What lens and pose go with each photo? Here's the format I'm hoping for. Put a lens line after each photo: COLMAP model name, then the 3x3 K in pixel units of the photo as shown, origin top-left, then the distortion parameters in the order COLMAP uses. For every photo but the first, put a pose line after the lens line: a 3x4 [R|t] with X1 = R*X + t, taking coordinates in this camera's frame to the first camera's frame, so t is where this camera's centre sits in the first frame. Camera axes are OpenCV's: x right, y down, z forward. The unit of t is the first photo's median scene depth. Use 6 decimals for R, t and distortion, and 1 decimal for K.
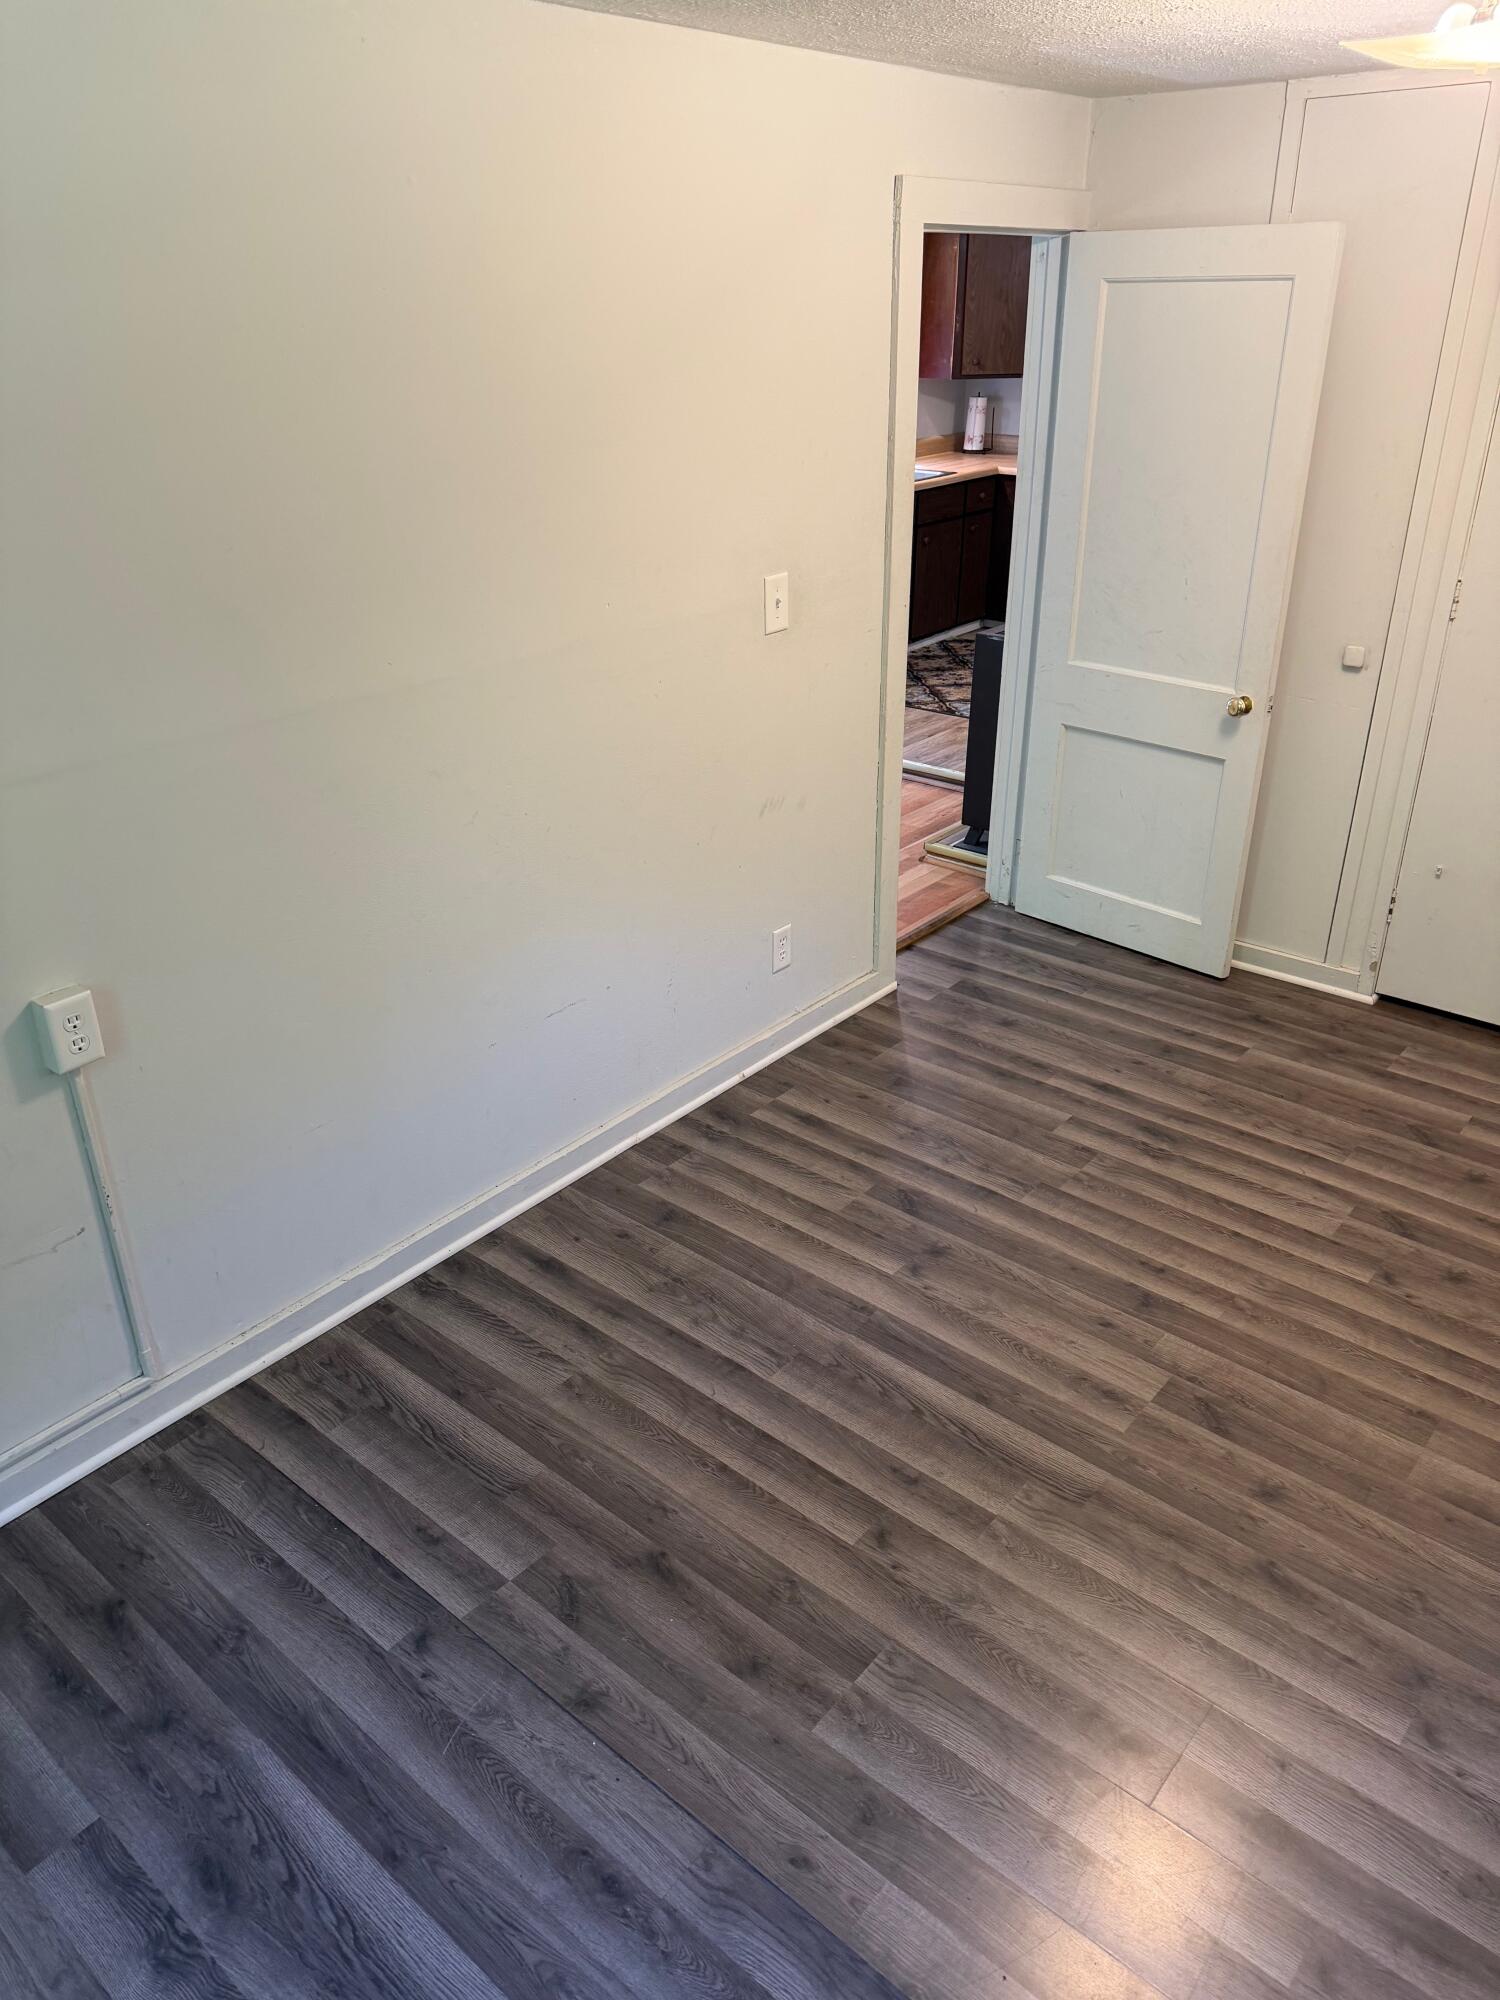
lens RADIAL K [[1400.1, 0, 740.5], [0, 1400.1, 1001.6], [0, 0, 1]] dist [0.112440, -0.151780]
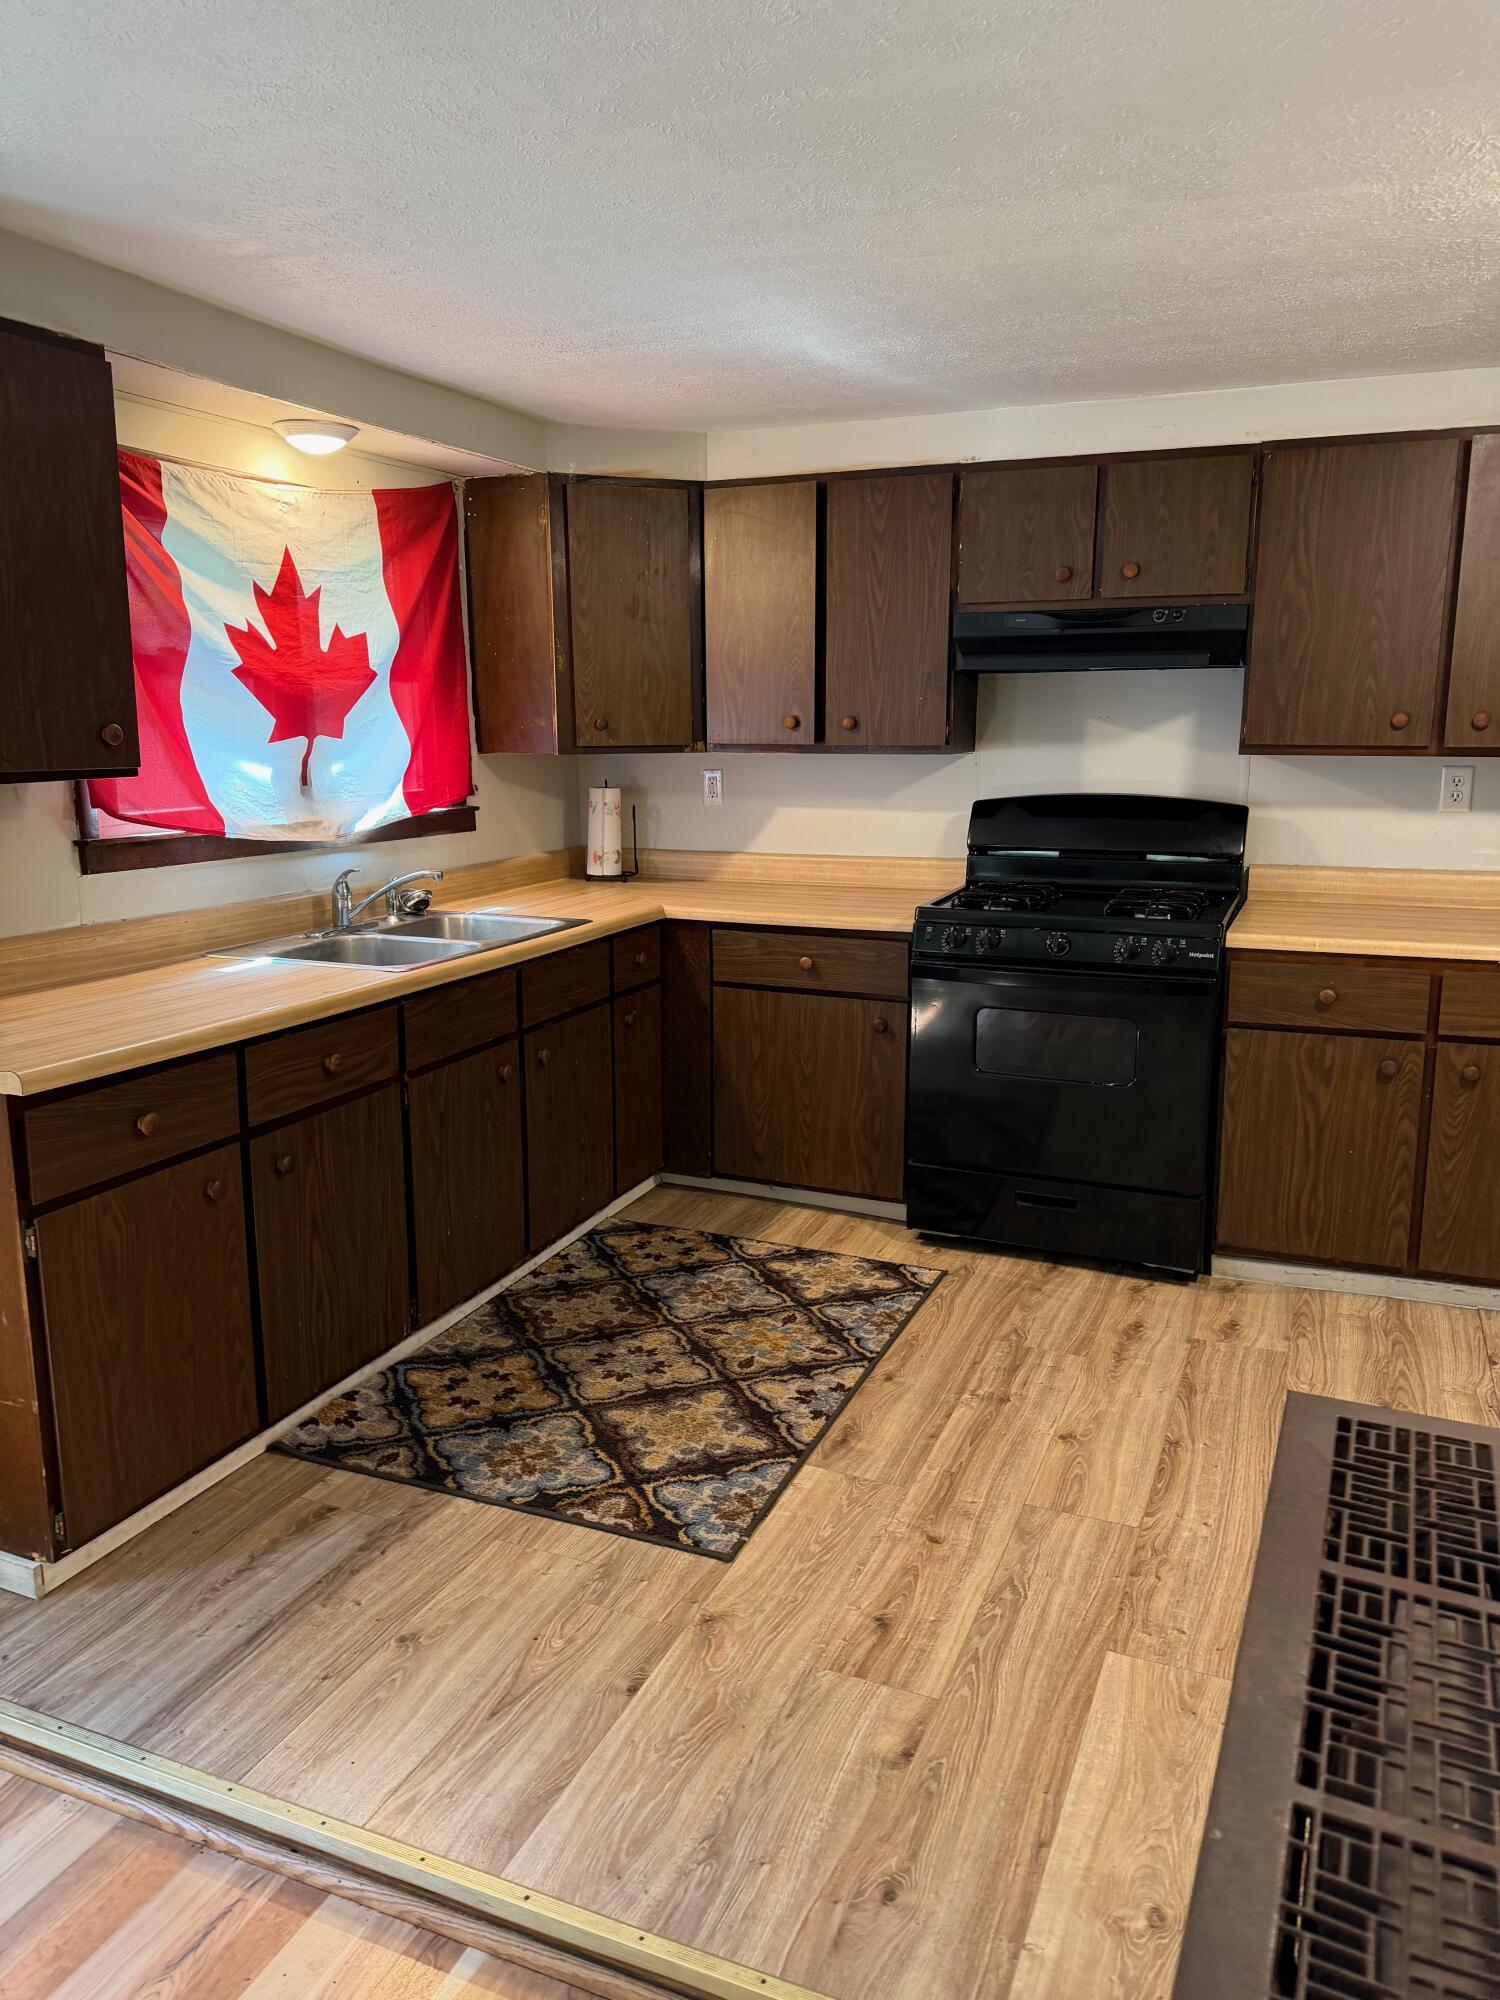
lens RADIAL K [[1400.1, 0, 740.5], [0, 1400.1, 1001.6], [0, 0, 1]] dist [0.112440, -0.151780]
pose [[0.957654, -0.053916, 0.282829, 0.166668], [0.128098, 0.959519, -0.250825, -0.579706], [-0.257856, 0.276434, 0.925794, 1.454336]]
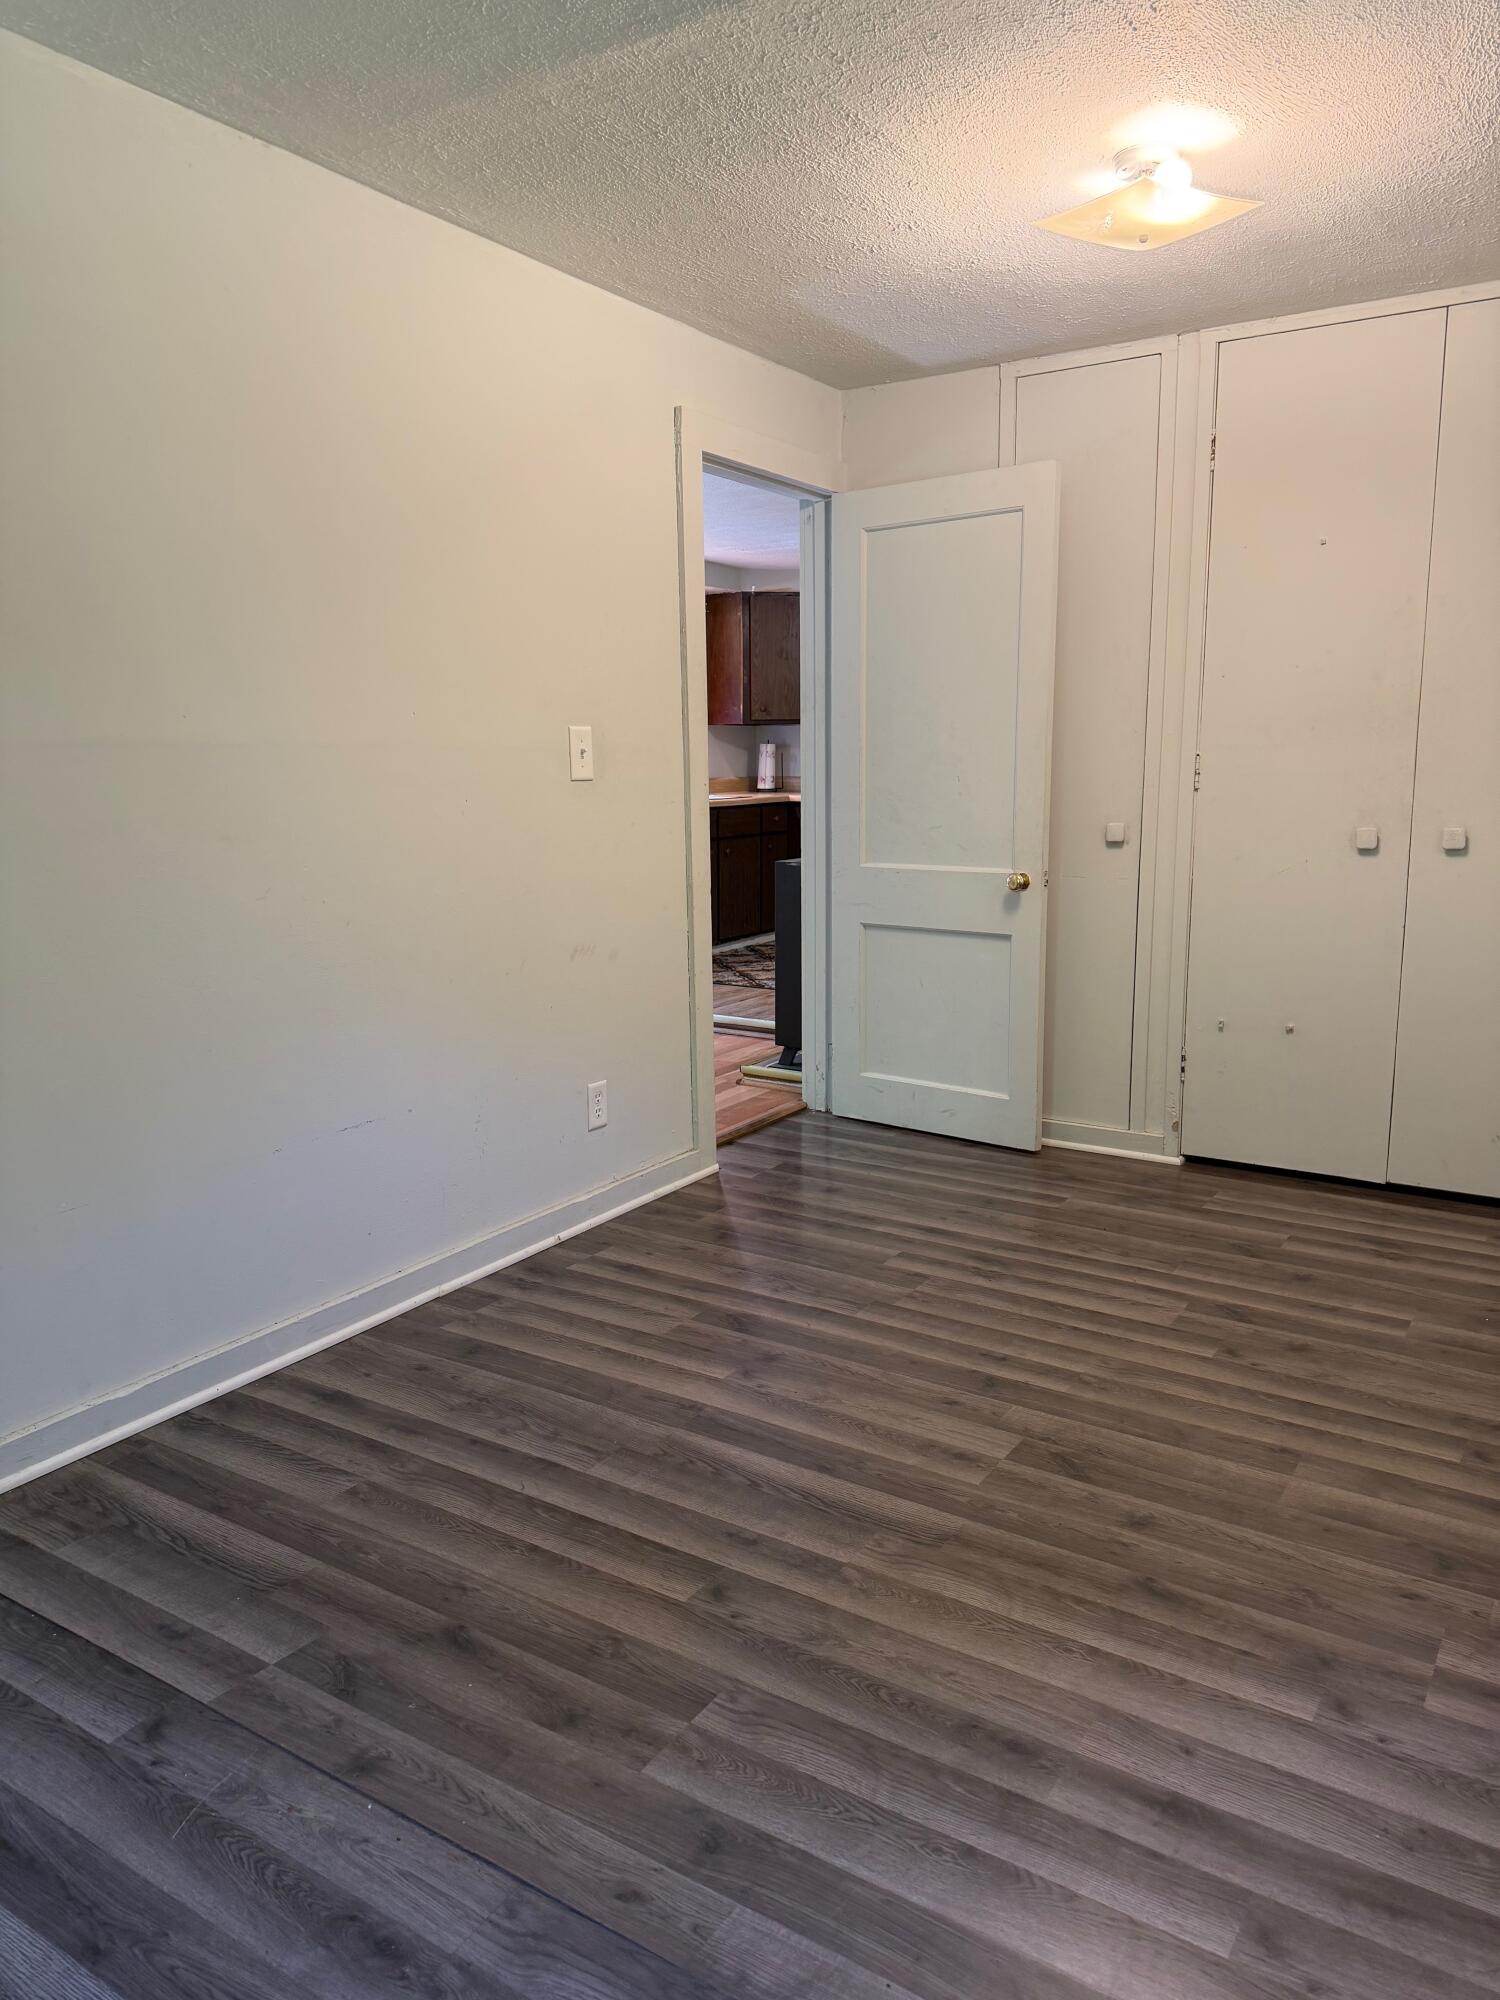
lens RADIAL K [[1412.8, 0, 733.1], [0, 1412.8, 996.4], [0, 0, 1]] dist [0.071379, -0.056374]
pose [[0.992322, -0.016914, 0.122521, 0.006745], [0.052880, 0.953519, -0.296657, 0.257766], [-0.111808, 0.300858, 0.947092, 0.055846]]
